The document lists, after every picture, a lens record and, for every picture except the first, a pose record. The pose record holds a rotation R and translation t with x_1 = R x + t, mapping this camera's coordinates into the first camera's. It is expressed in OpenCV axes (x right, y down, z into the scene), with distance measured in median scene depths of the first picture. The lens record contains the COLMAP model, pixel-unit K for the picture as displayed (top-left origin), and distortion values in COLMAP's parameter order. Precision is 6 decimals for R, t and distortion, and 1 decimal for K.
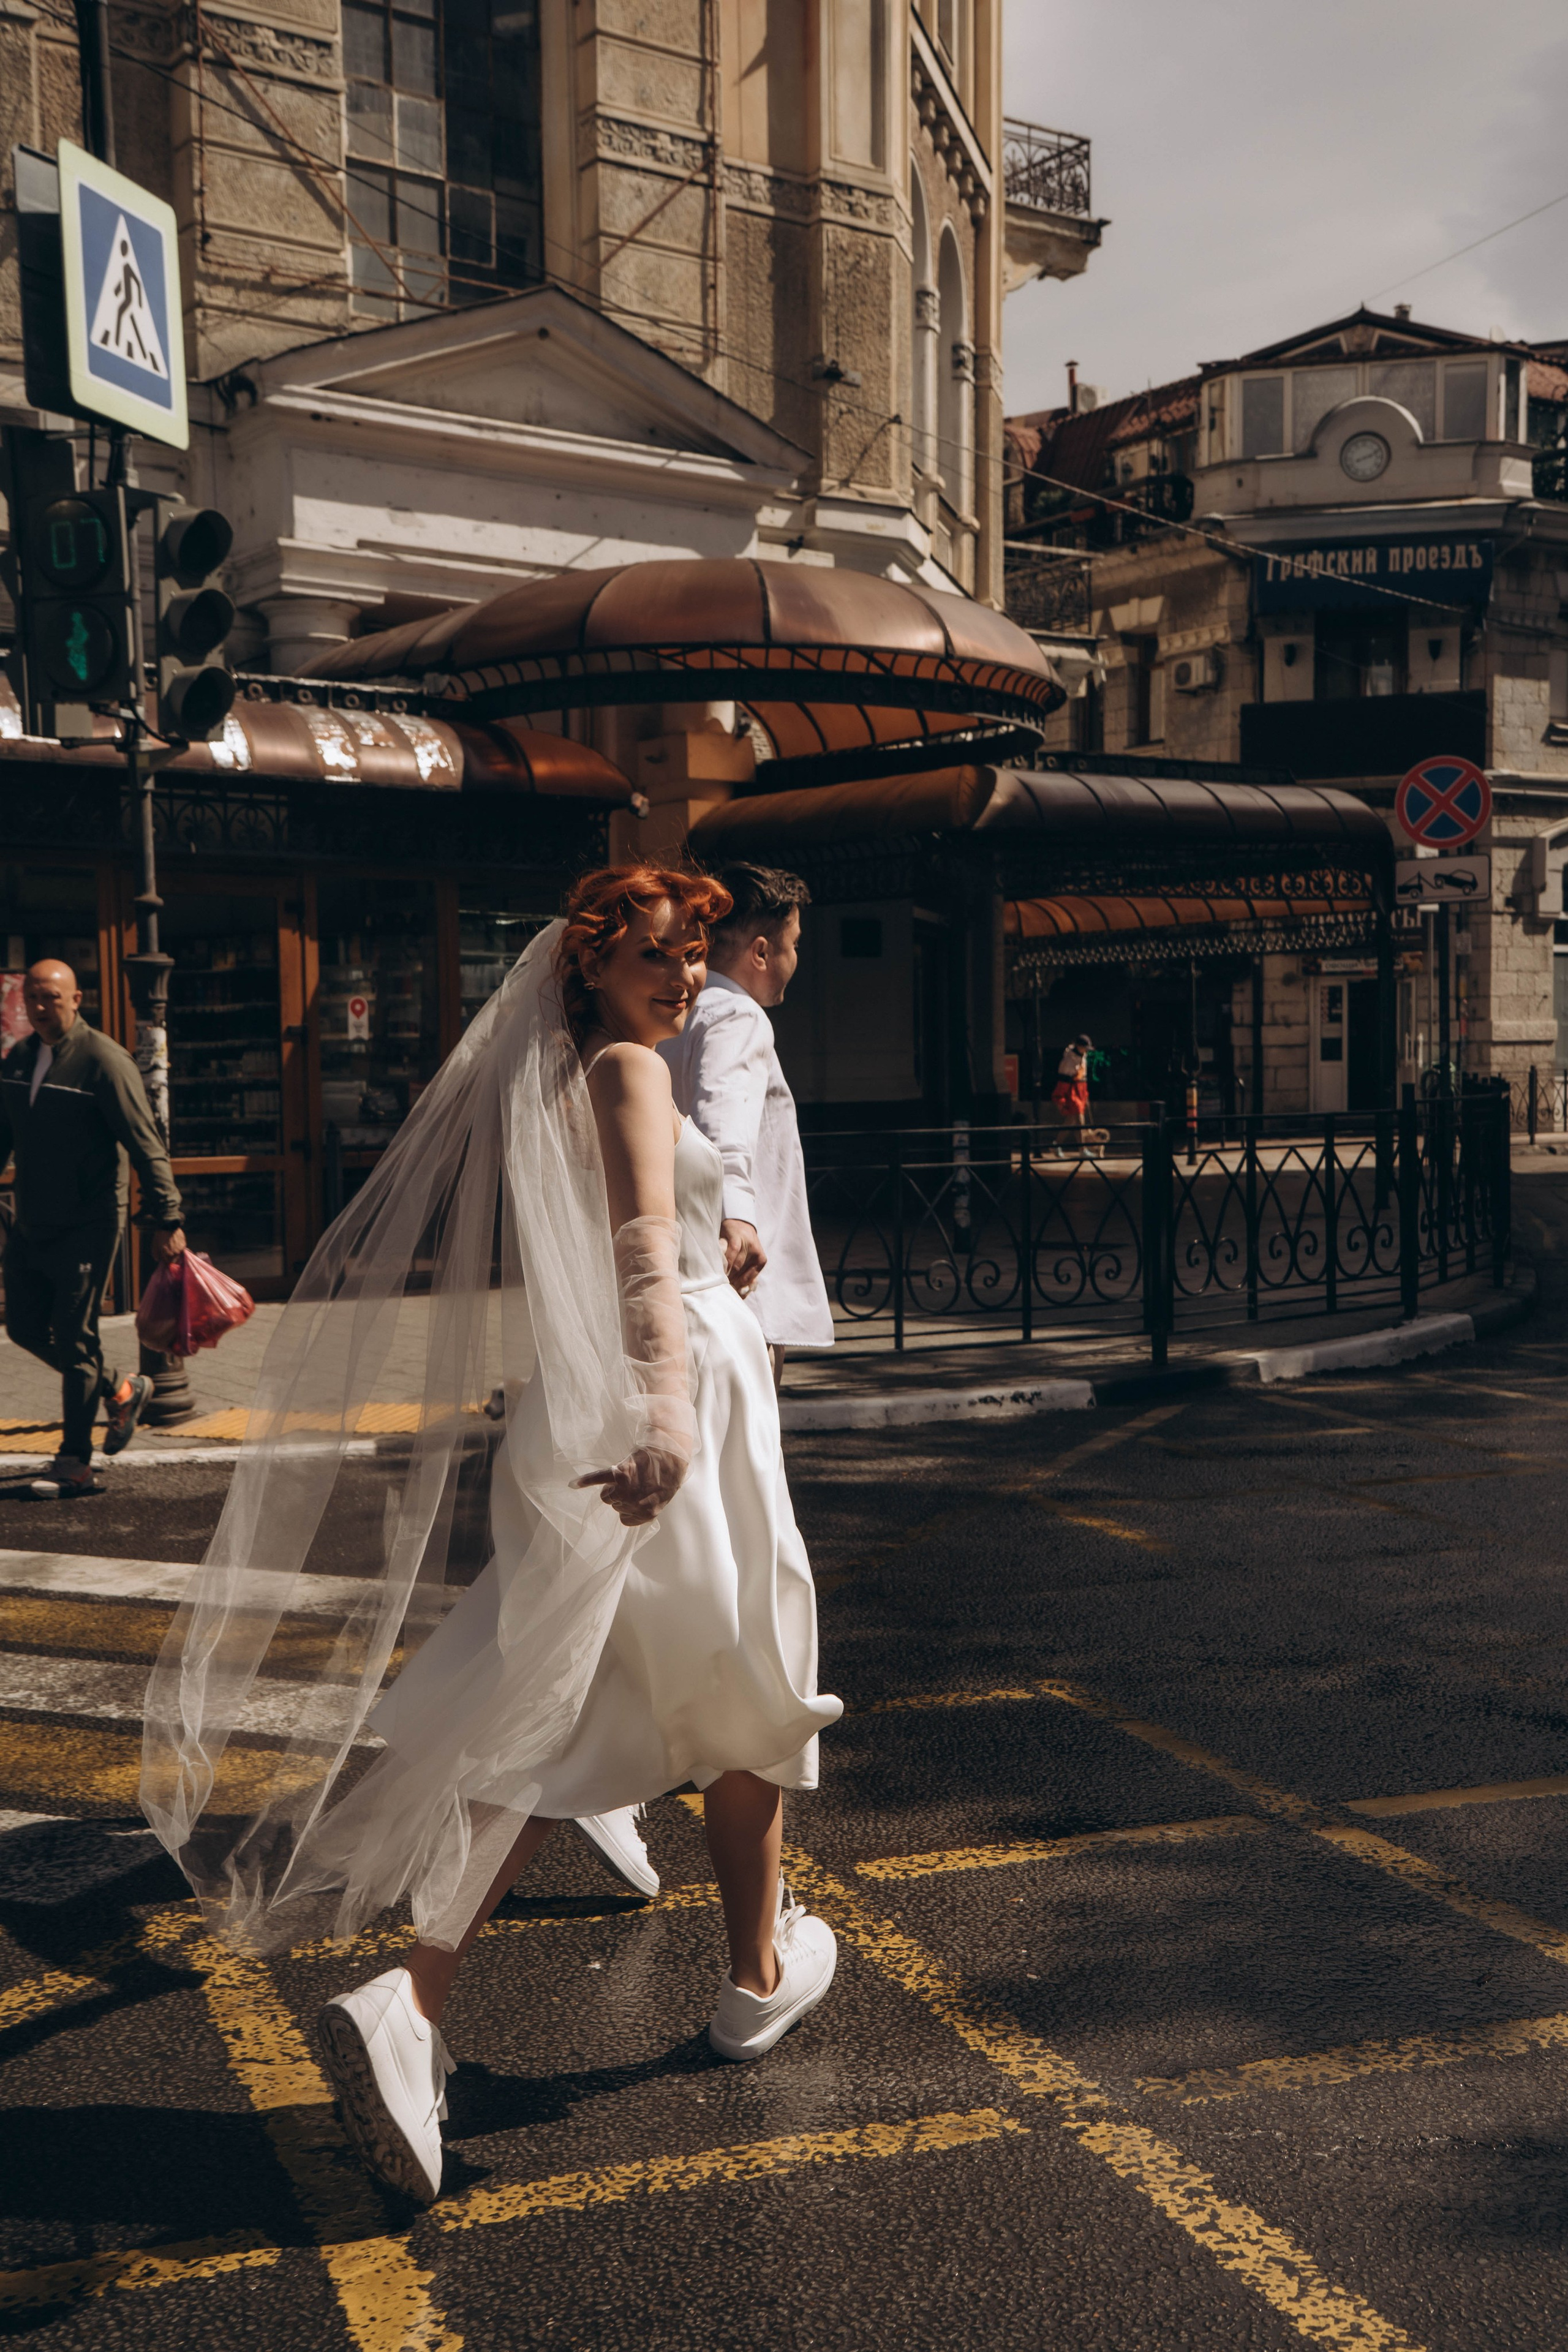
lens RADIAL K [[2400.8, 0, 784.0], [0, 2400.8, 1176.0], [0, 0, 1]] dist [0.200797, -0.323061]
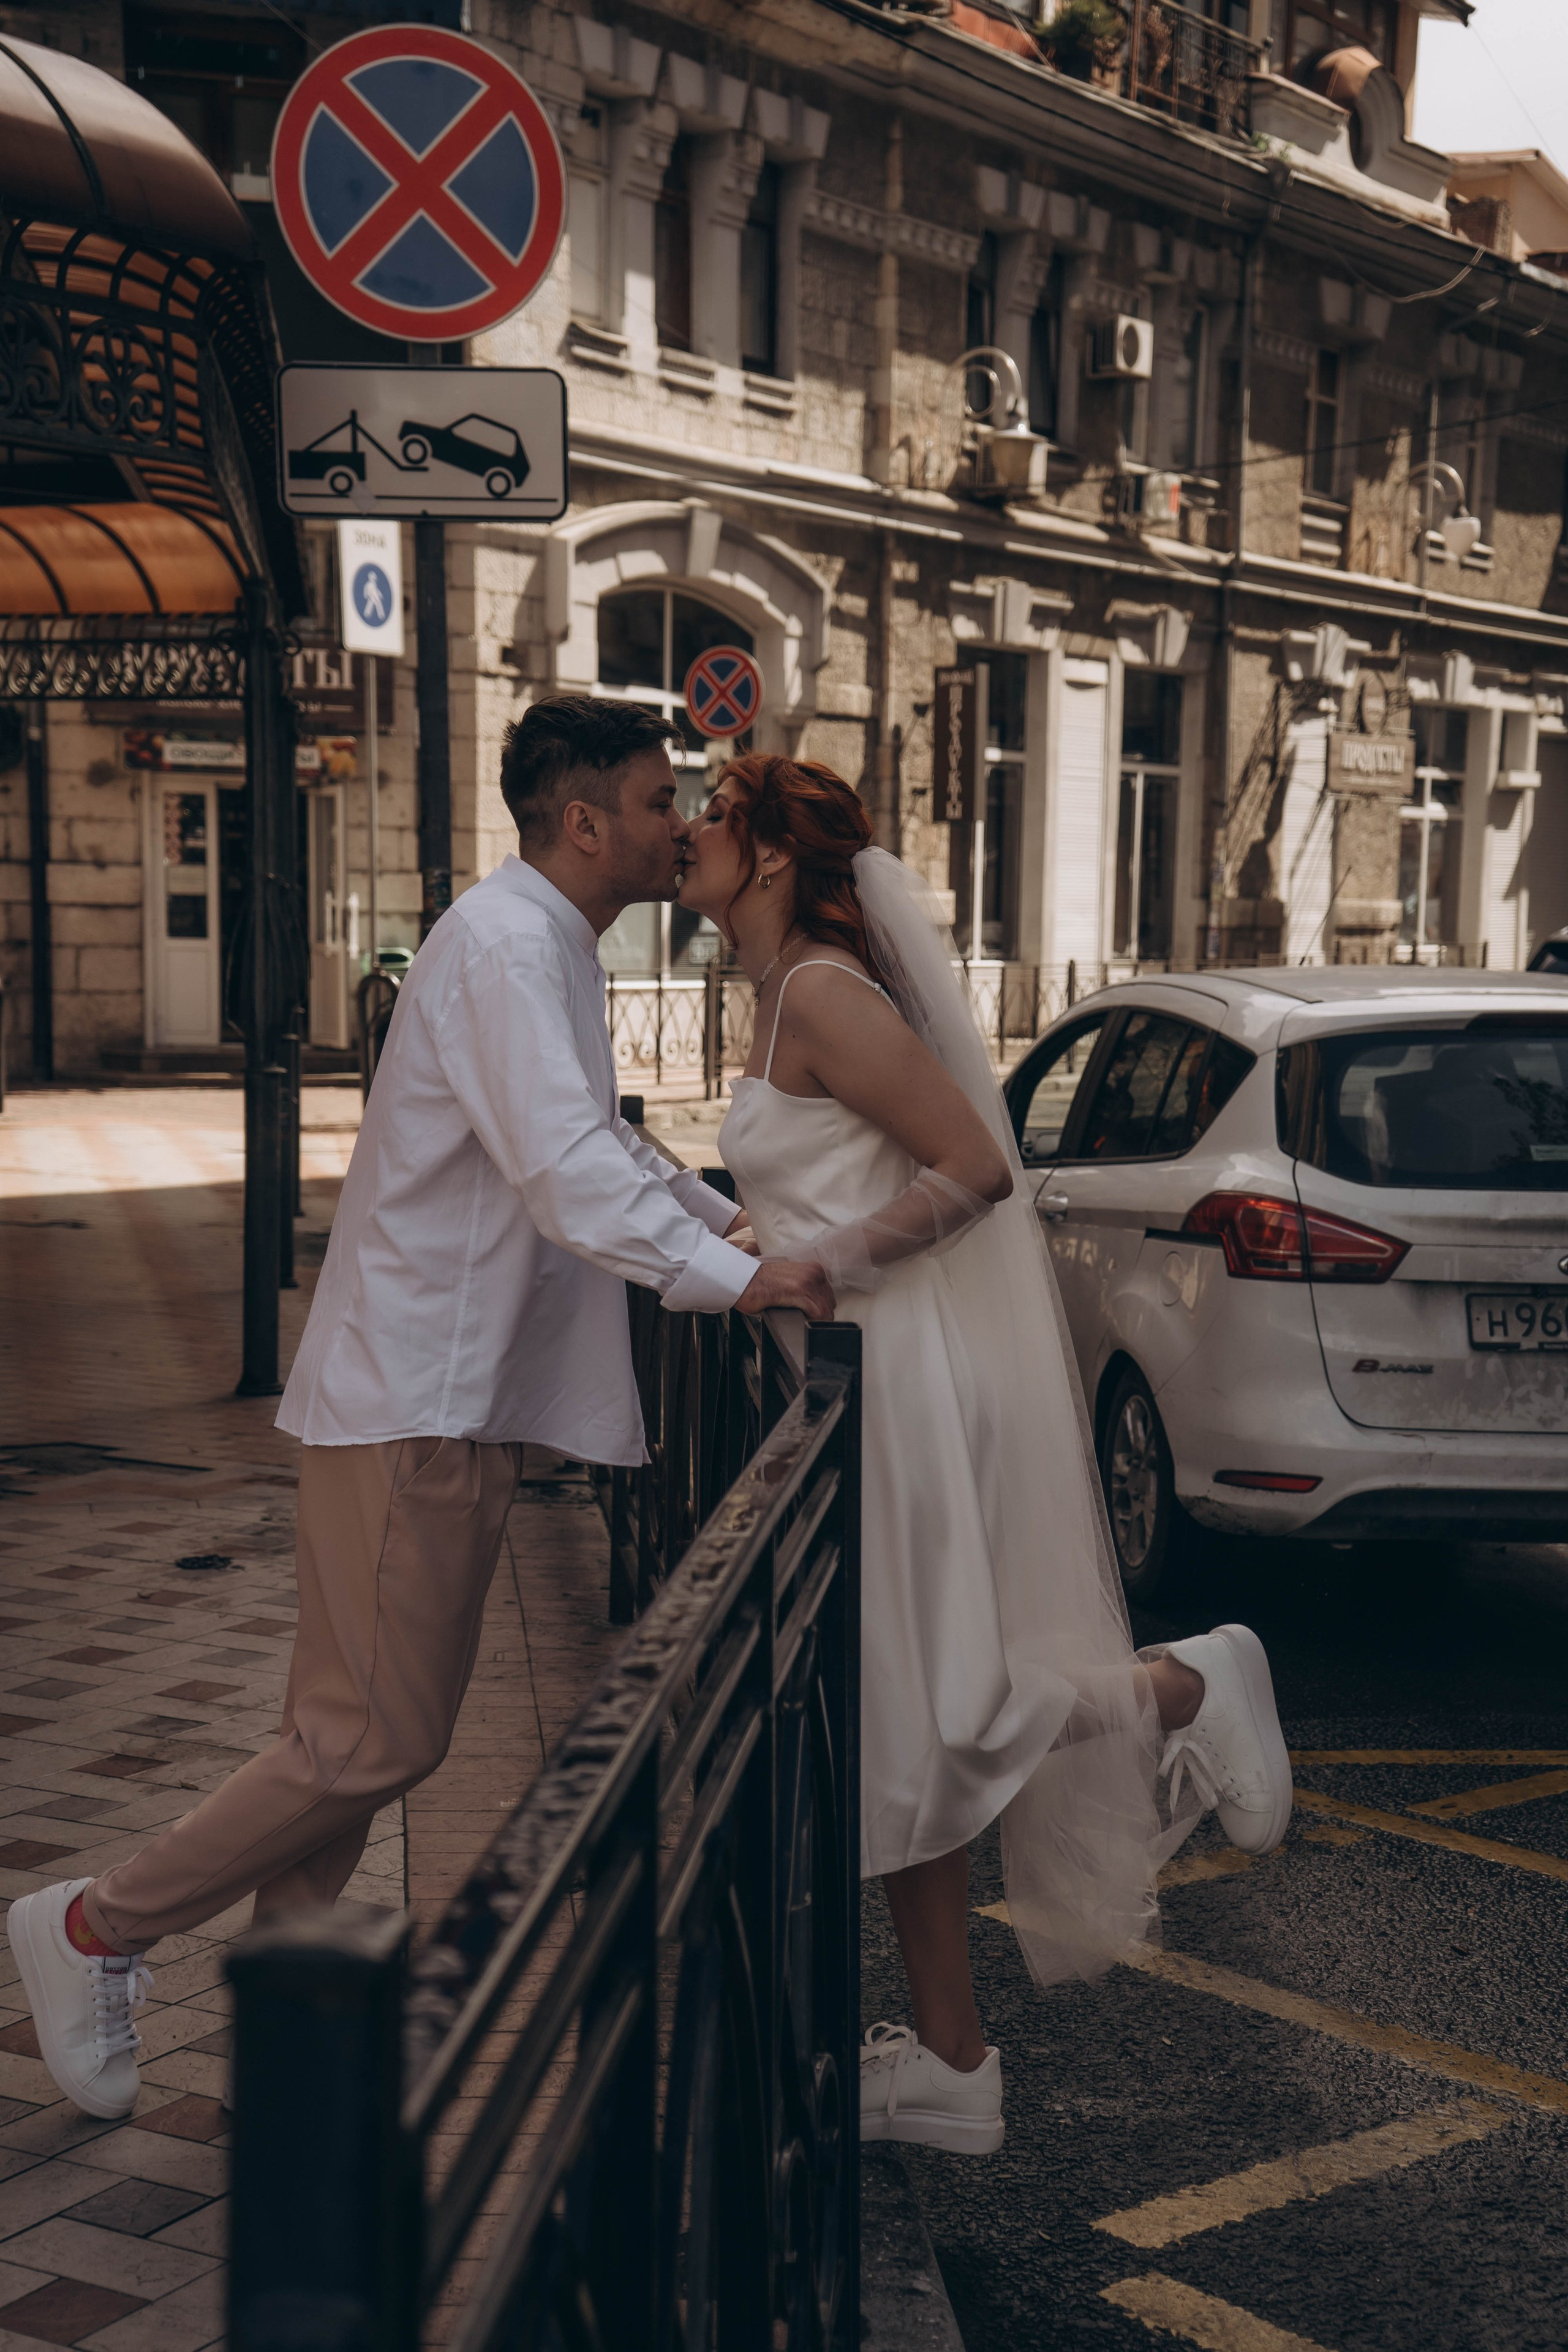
lens RADIAL K [[3247.1, 0, 784.0], [0, 3247.1, 1176.0], [0, 0, 1]] dist [0.587047, -1.010333]
pose [[0.925649, -0.004087, 0.378362, 0.076009], [-0.008342, 0.999478, 0.031202, -0.020060], [-0.378292, -0.032039, 0.925132, 0.295485]]
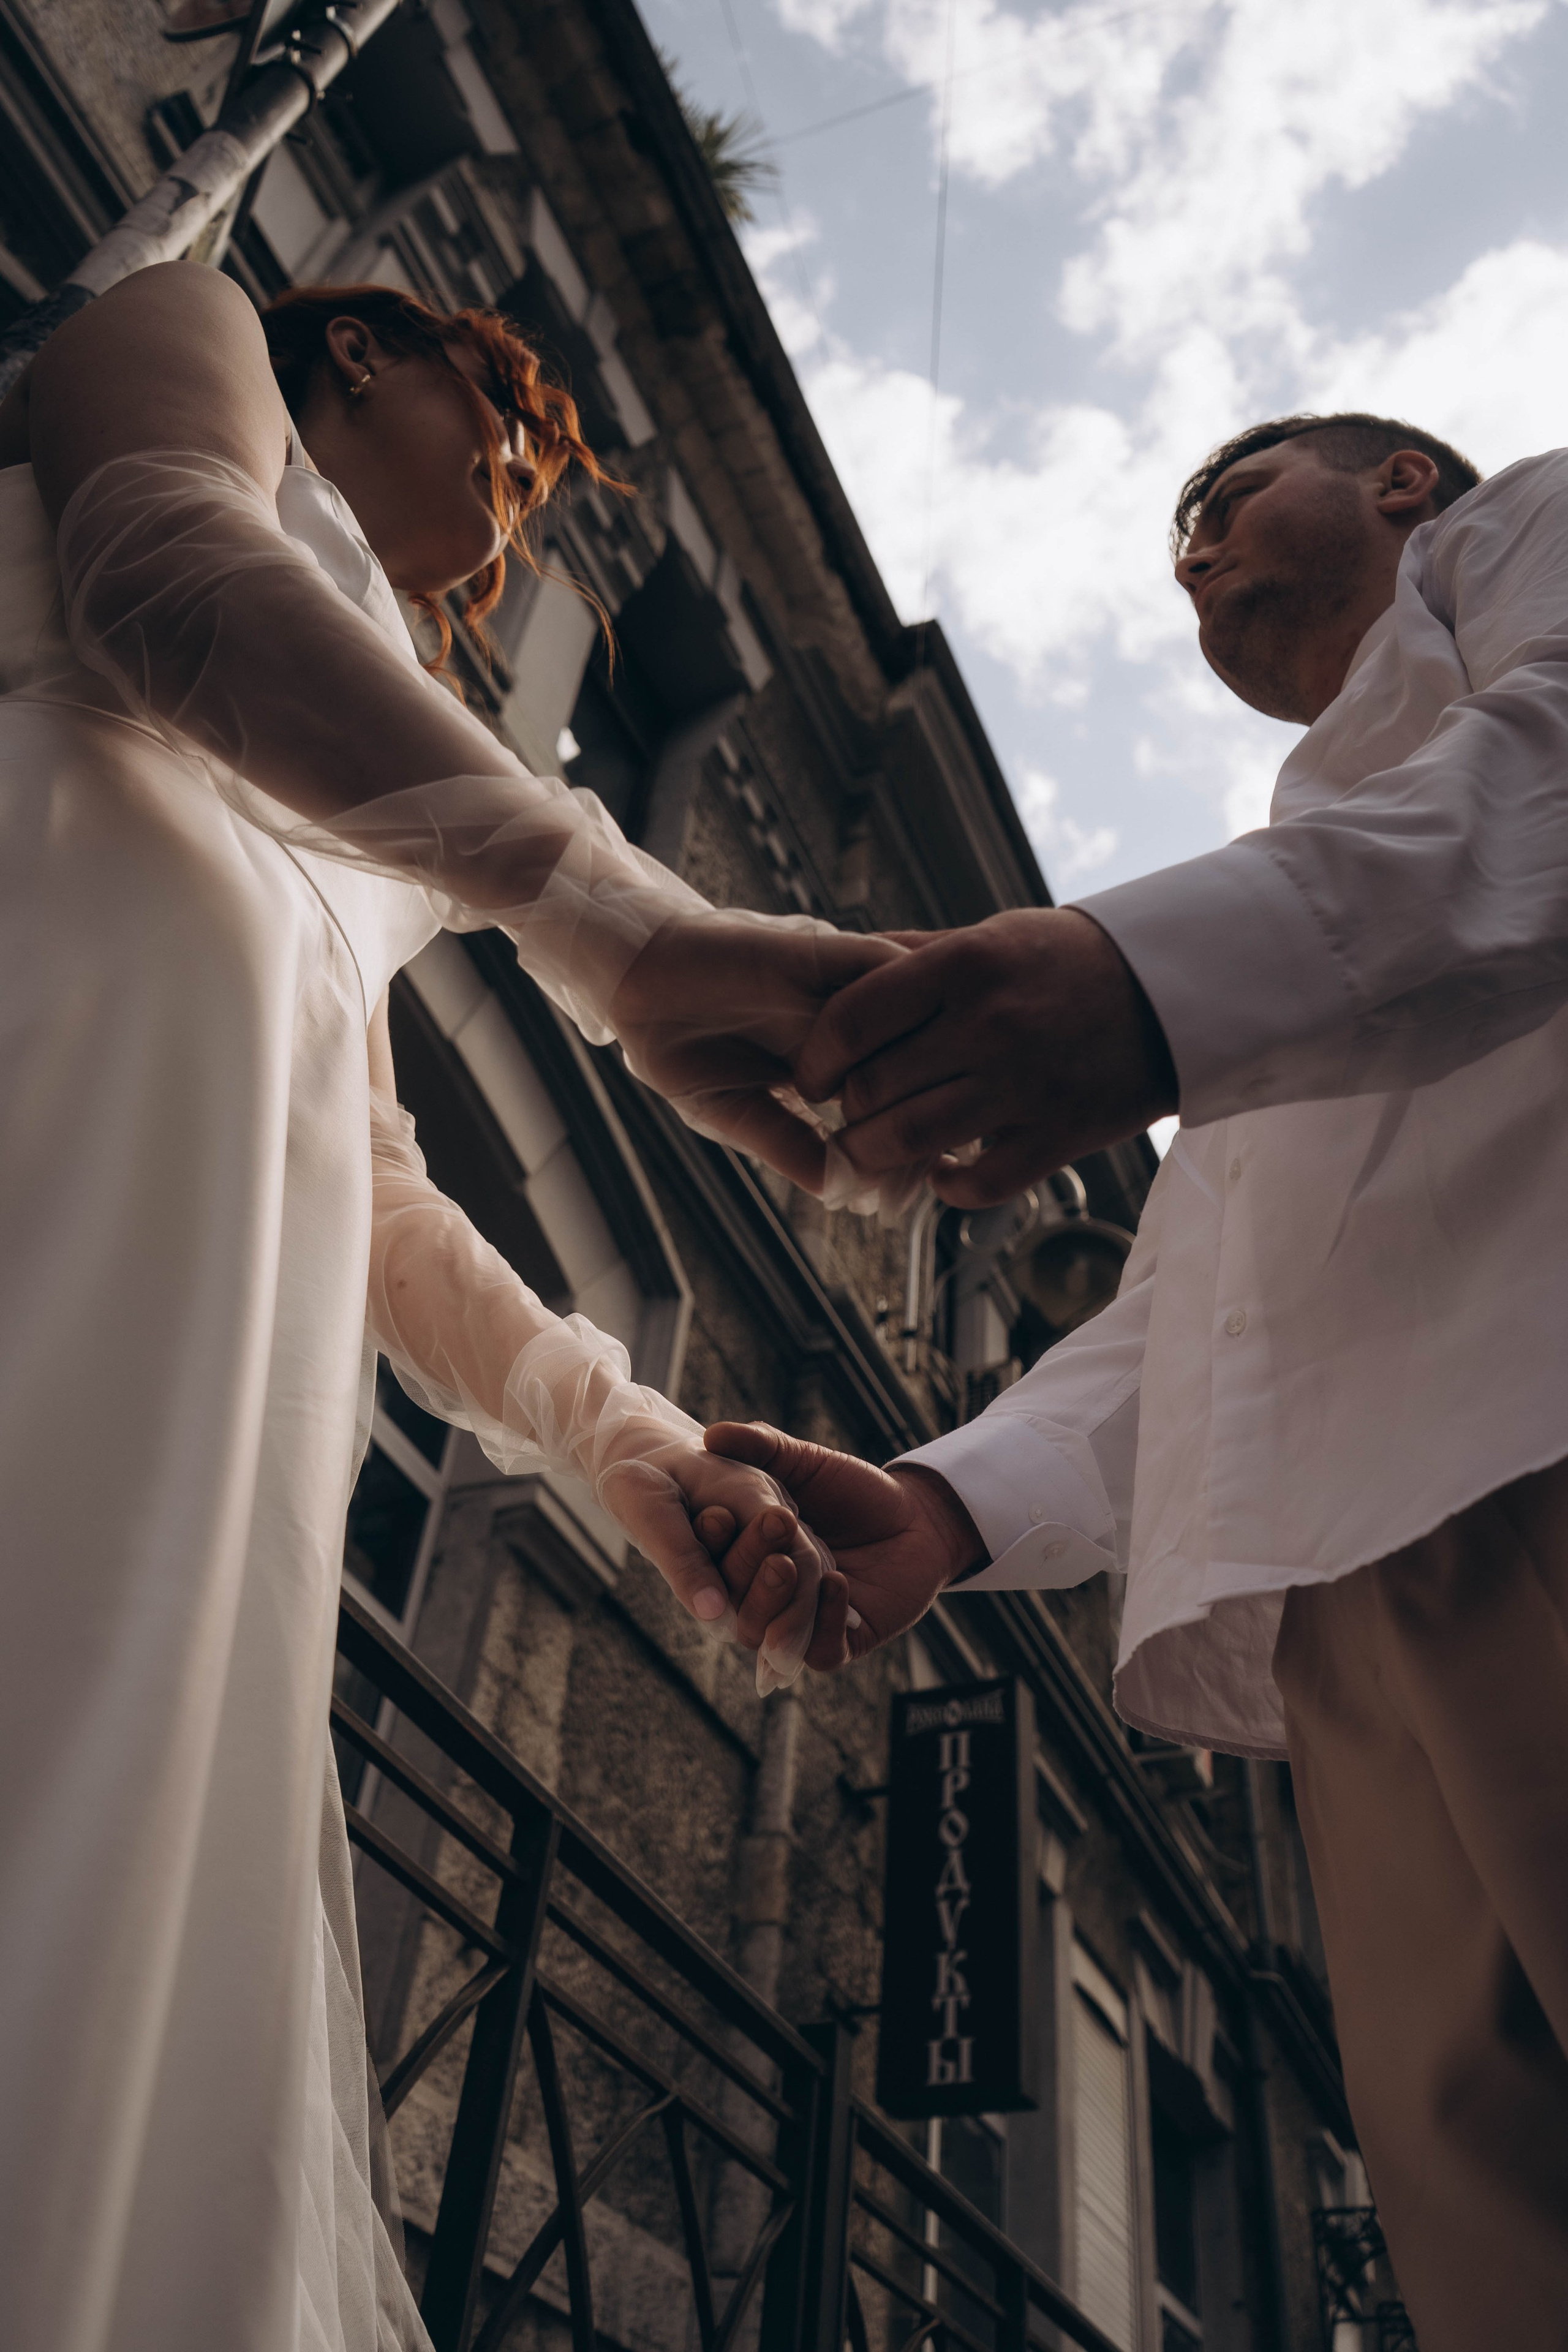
lens RADIAL K [[1835.7, 0, 784.0], [0, 1835.7, 1176.0], [0, 0, 1]] dist [-0.004868, -0.089868]
pose [[0.837005, 0.441588, 0.323147, 0.347937], [-0.061722, 0.662971, -0.746096, -0.019974], [-0.543704, 0.604541, 0.582165, 0.953945]]
